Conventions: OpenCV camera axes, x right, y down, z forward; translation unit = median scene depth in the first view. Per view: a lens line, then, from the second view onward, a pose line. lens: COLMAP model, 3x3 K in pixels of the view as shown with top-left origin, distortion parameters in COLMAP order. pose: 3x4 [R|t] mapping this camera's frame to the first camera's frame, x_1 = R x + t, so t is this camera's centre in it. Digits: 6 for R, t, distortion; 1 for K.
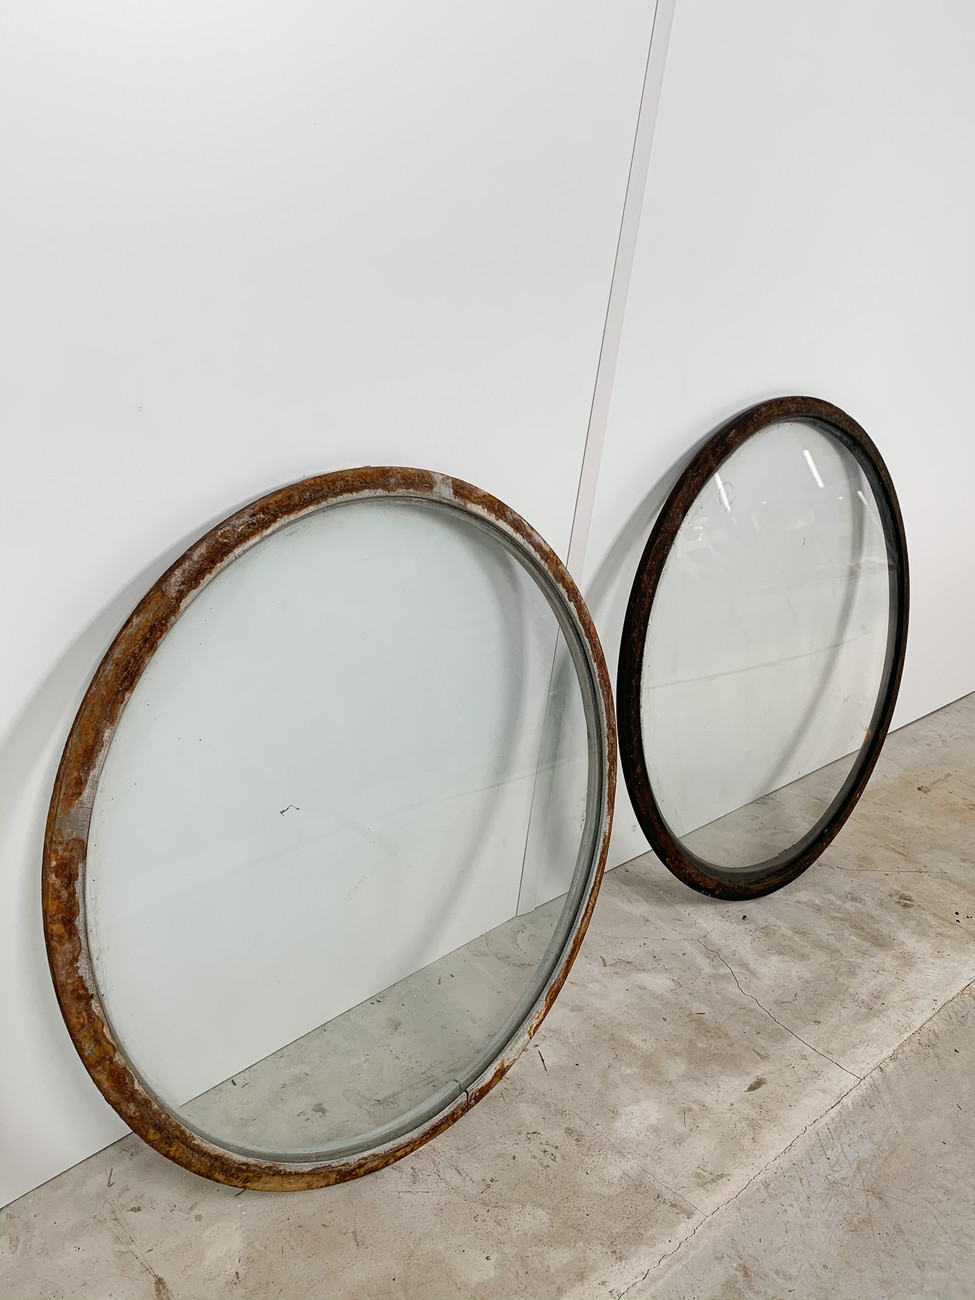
lens RADIAL K [[1233.1, 0, 492.7], [0, 1233.1, 607.3], [0, 0, 1]] dist [-0.016560, 0.000000]
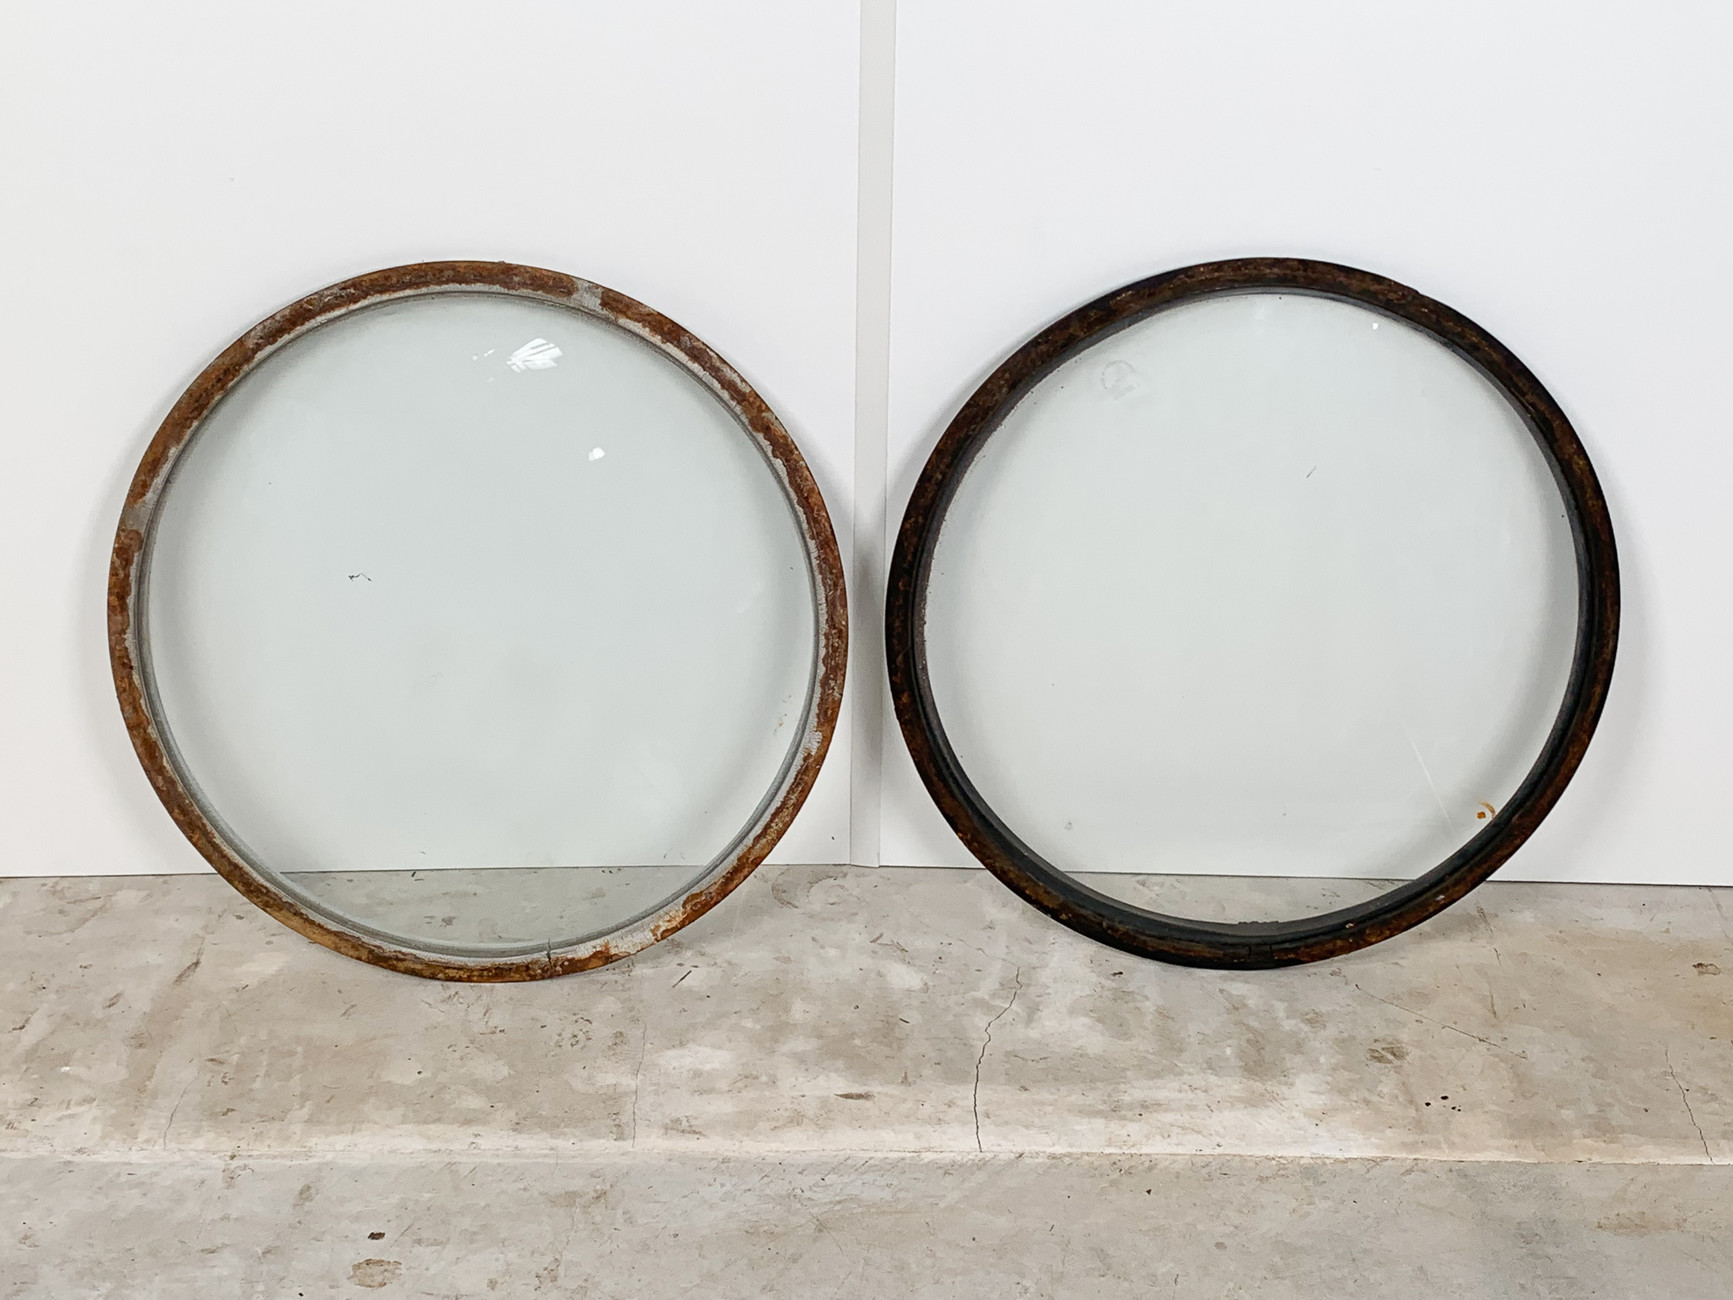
lens RADIAL K [[2263.3, 0, 912.4], [0, 2263.3, 626.7], [0, 0, 1]] dist [0.020783, 0.000000]
pose [[0.718715, 0.214842, -0.661281, 1.217474], [-0.200836, 0.974672, 0.098380, -0.064914], [0.665668, 0.062102, 0.743659, -0.094718]]
